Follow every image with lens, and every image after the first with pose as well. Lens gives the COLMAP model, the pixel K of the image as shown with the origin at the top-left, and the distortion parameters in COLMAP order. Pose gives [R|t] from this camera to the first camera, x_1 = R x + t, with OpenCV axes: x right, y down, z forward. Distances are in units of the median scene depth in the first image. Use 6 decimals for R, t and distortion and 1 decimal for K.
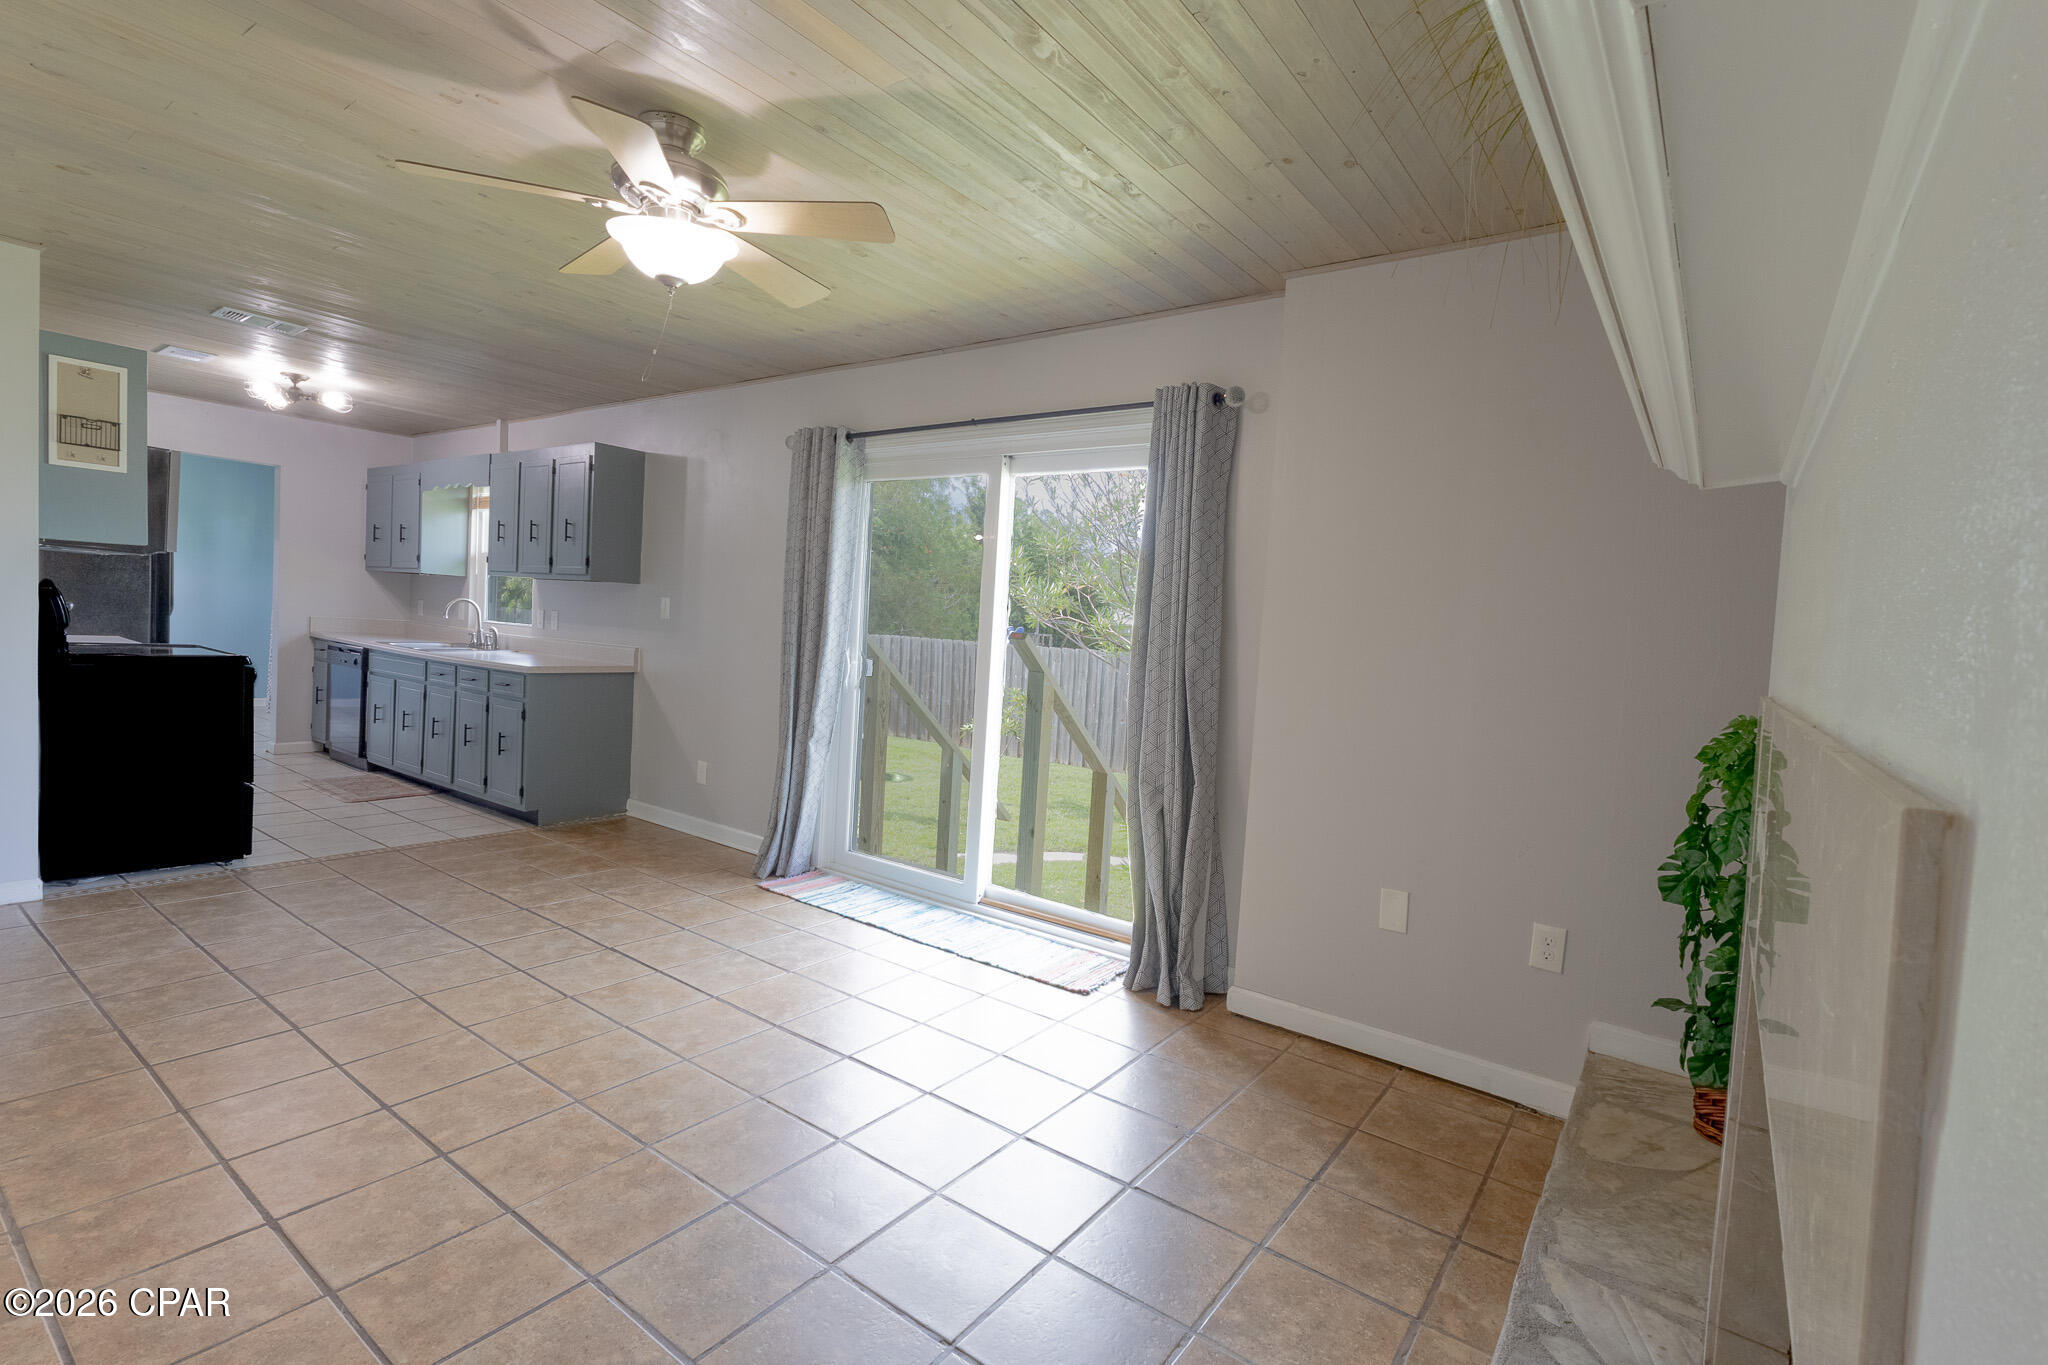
lens RADIAL K [[942.4, 0, 1024.0], [0, 942.4, 682.5], [0, 0, 1]] dist [-0.003902, 0.006059]
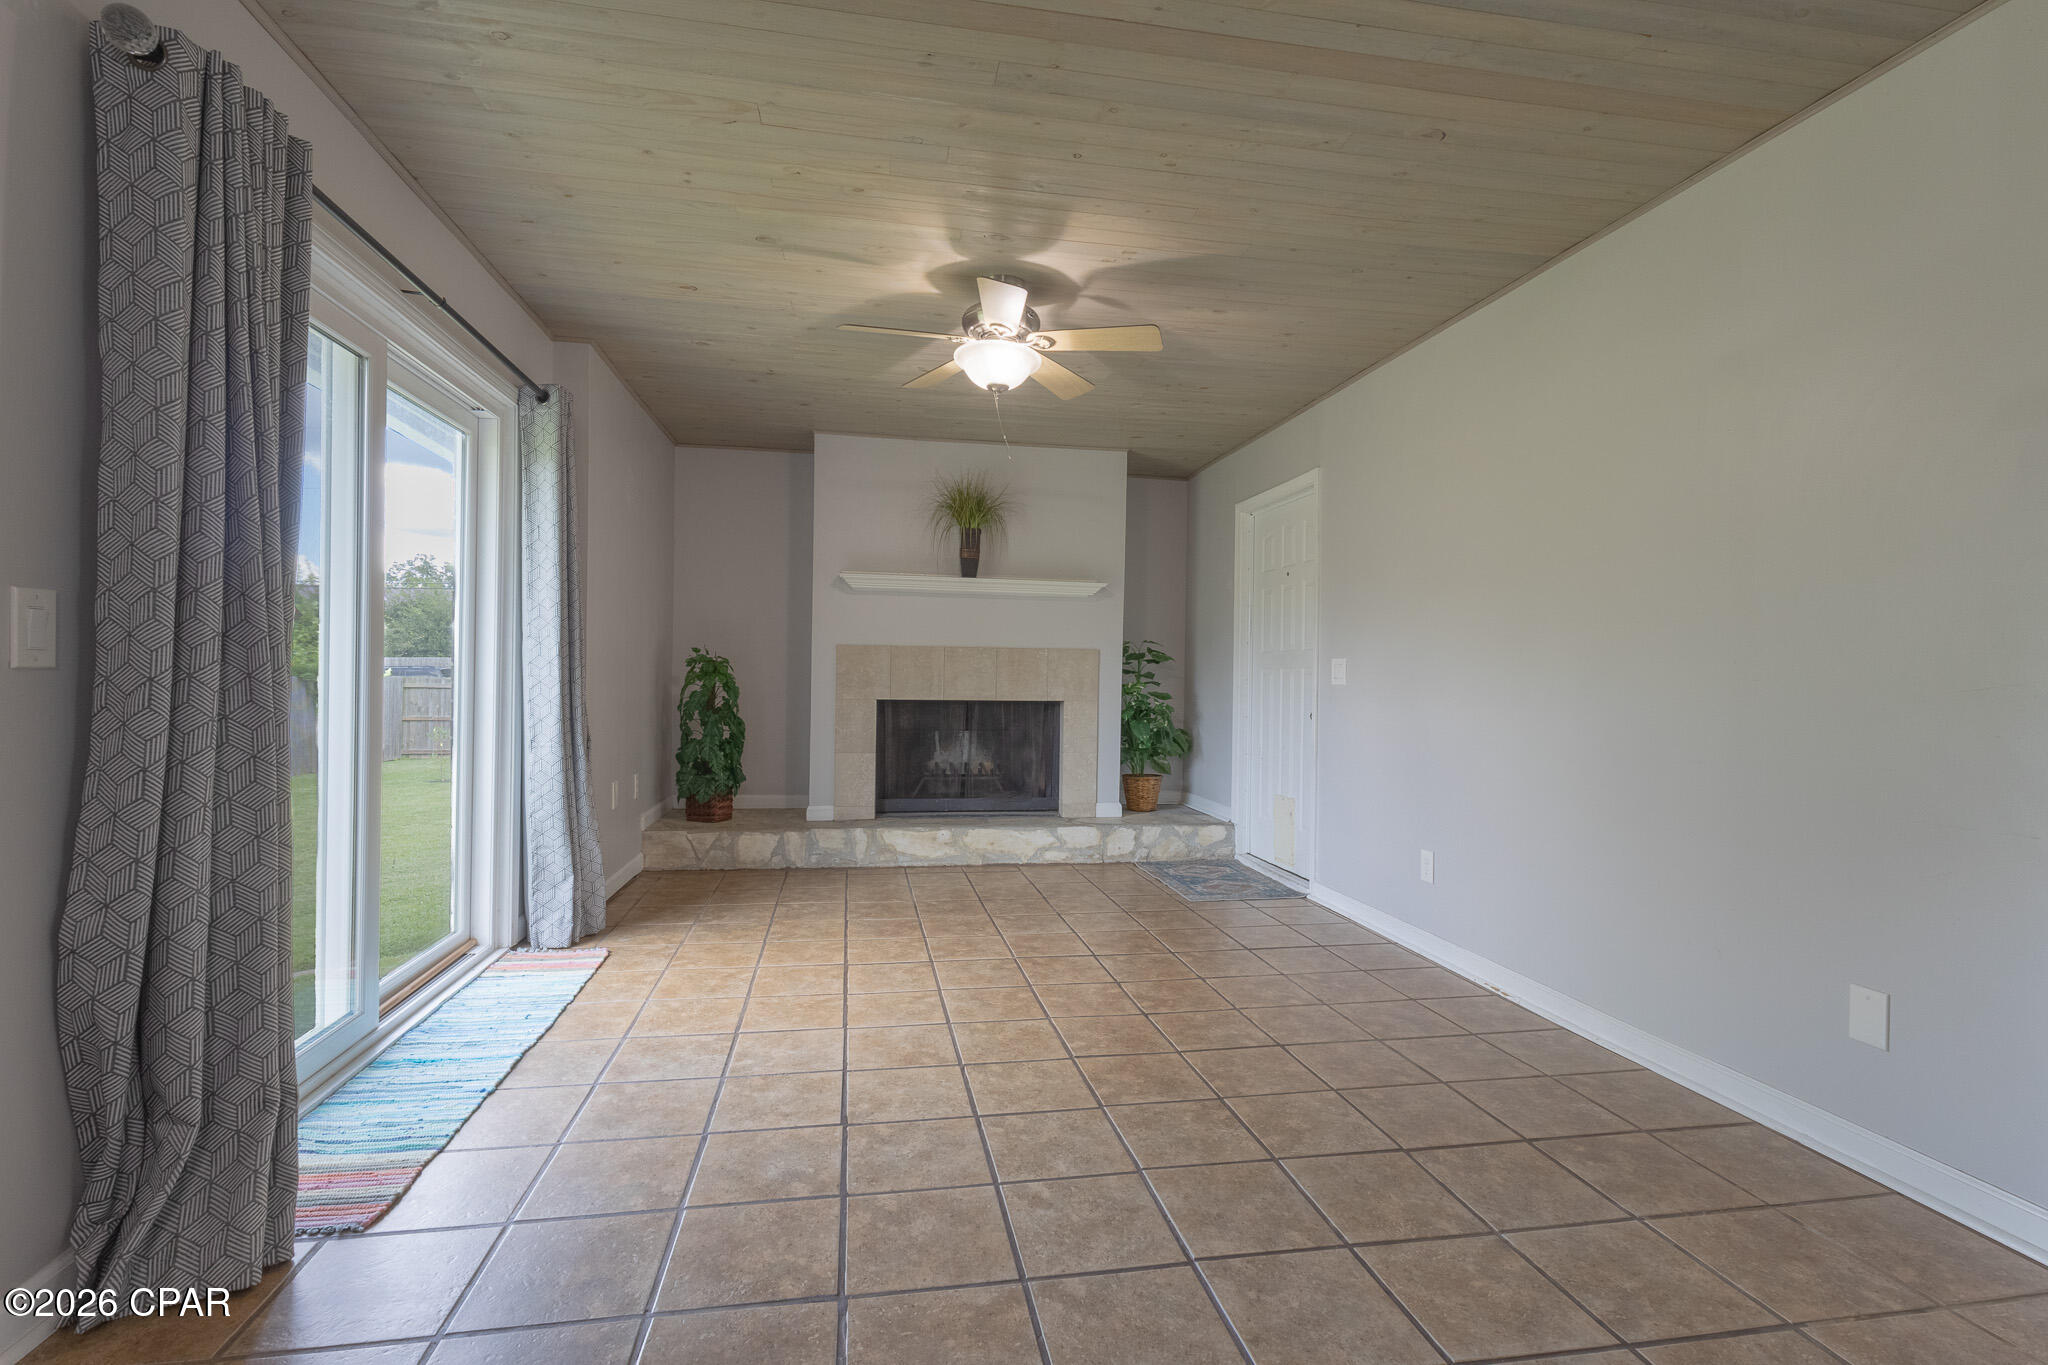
lens RADIAL K [[942.4, 0, 1024.0], [0, 942.4, 682.5], [0, 0, 1]] dist [-0.003902, 0.006059]
pose [[-0.726244, -0.074878, 0.683347, -1.143036], [-0.017298, 0.995726, 0.090723, -0.096468], [-0.687220, 0.054066, -0.724435, 1.647468]]
